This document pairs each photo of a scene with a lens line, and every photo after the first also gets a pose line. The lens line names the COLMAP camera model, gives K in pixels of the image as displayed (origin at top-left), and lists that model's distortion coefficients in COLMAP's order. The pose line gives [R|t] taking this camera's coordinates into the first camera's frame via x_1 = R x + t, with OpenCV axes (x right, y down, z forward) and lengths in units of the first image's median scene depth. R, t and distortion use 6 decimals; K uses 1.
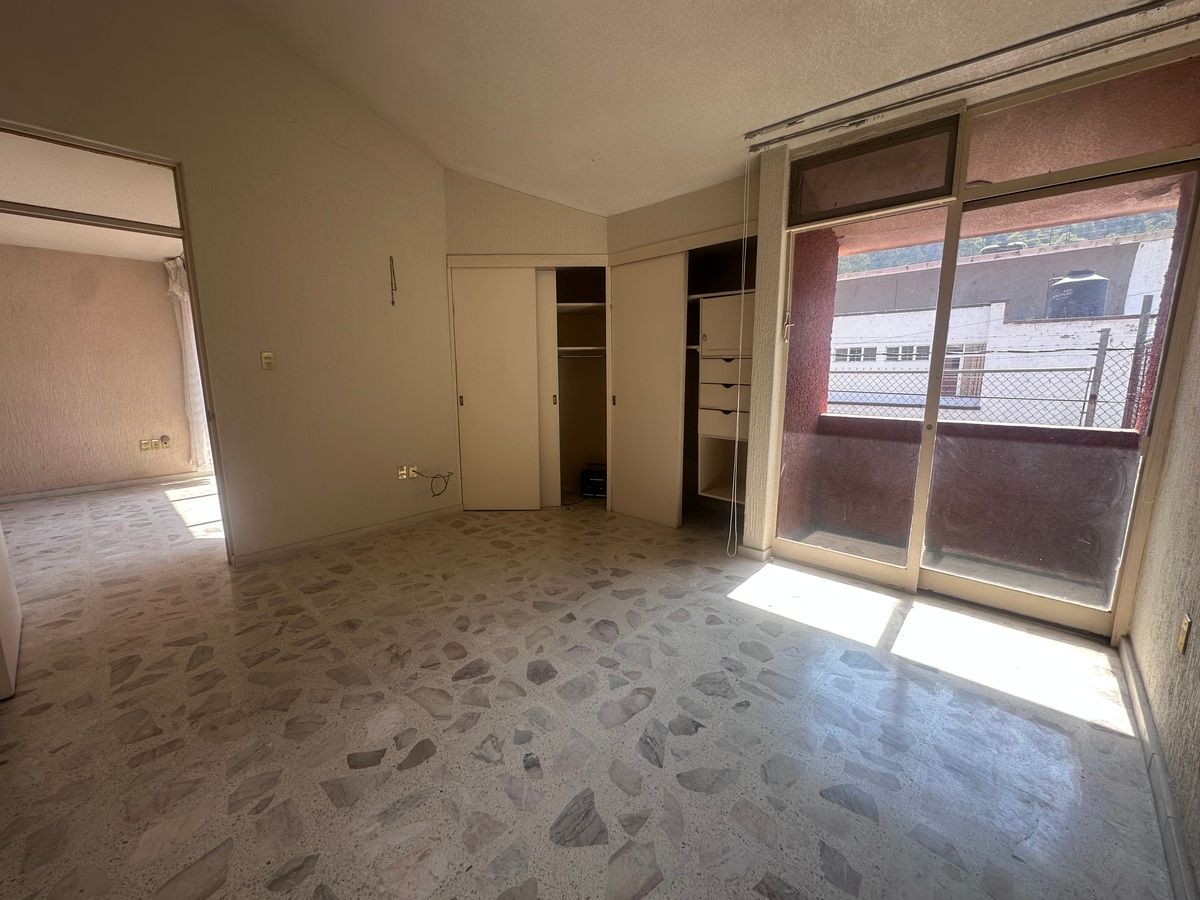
lens RADIAL K [[480.0, 0, 600.0], [0, 480.0, 450.0], [0, 0, 1]] dist [-0.005802, 0.001062]
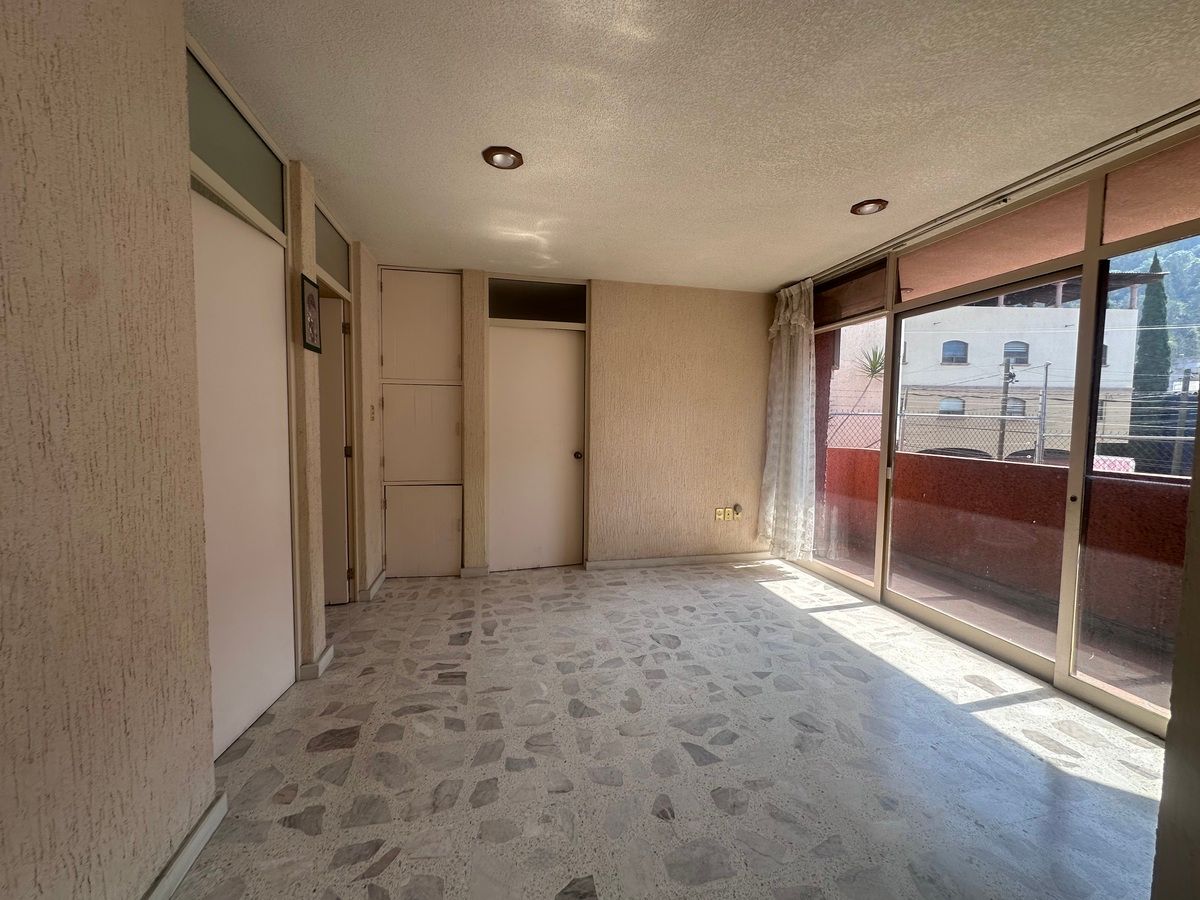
lens RADIAL K [[480.0, 0, 600.0], [0, 480.0, 450.0], [0, 0, 1]] dist [-0.005802, 0.001062]
pose [[0.823431, 0.049035, -0.565294, -1.429618], [-0.112335, 0.990628, -0.077703, -0.069510], [0.556185, 0.127485, 0.821222, 0.440636]]
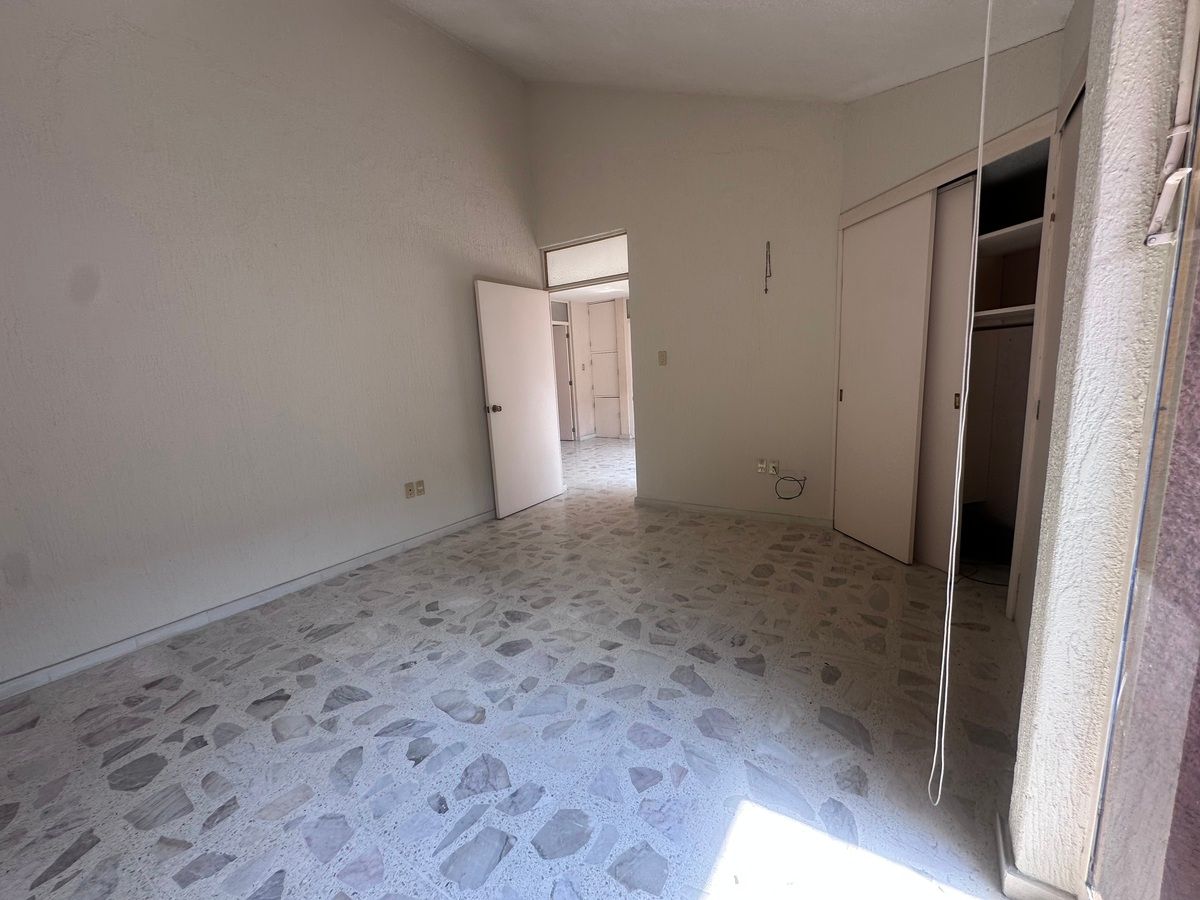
lens RADIAL K [[480.0, 0, 600.0], [0, 480.0, 450.0], [0, 0, 1]] dist [-0.005802, 0.001062]
pose [[0.155477, 0.161097, -0.974615, 0.747752], [-0.113732, 0.982971, 0.144335, -0.137597], [0.981271, 0.088404, 0.171151, 0.790164]]
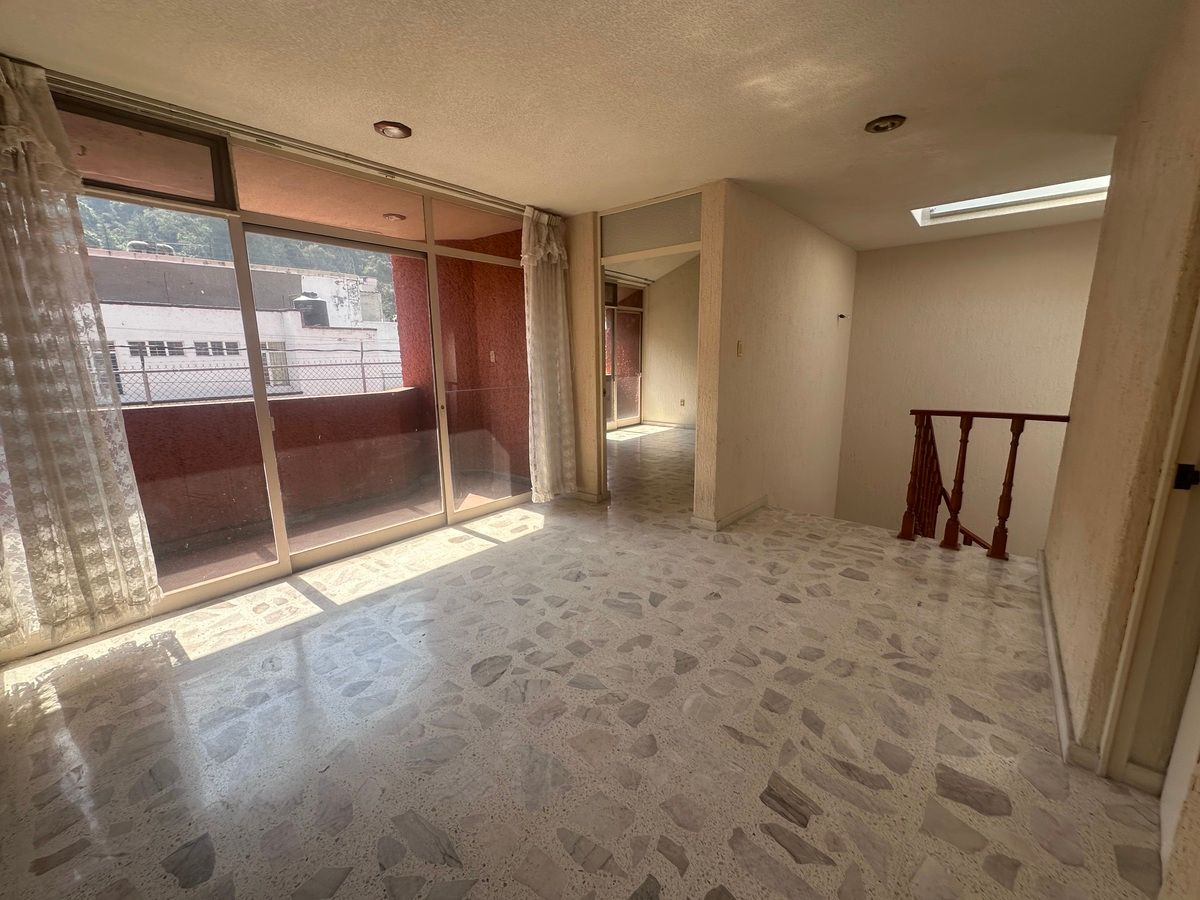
lens RADIAL K [[480.0, 0, 600.0], [0, 480.0, 450.0], [0, 0, 1]] dist [-0.005802, 0.001062]
pose [[-0.045959, -0.190082, 0.980692, -2.659268], [0.181598, 0.963781, 0.195314, -0.220682], [-0.982298, 0.187068, -0.009776, 1.263716]]
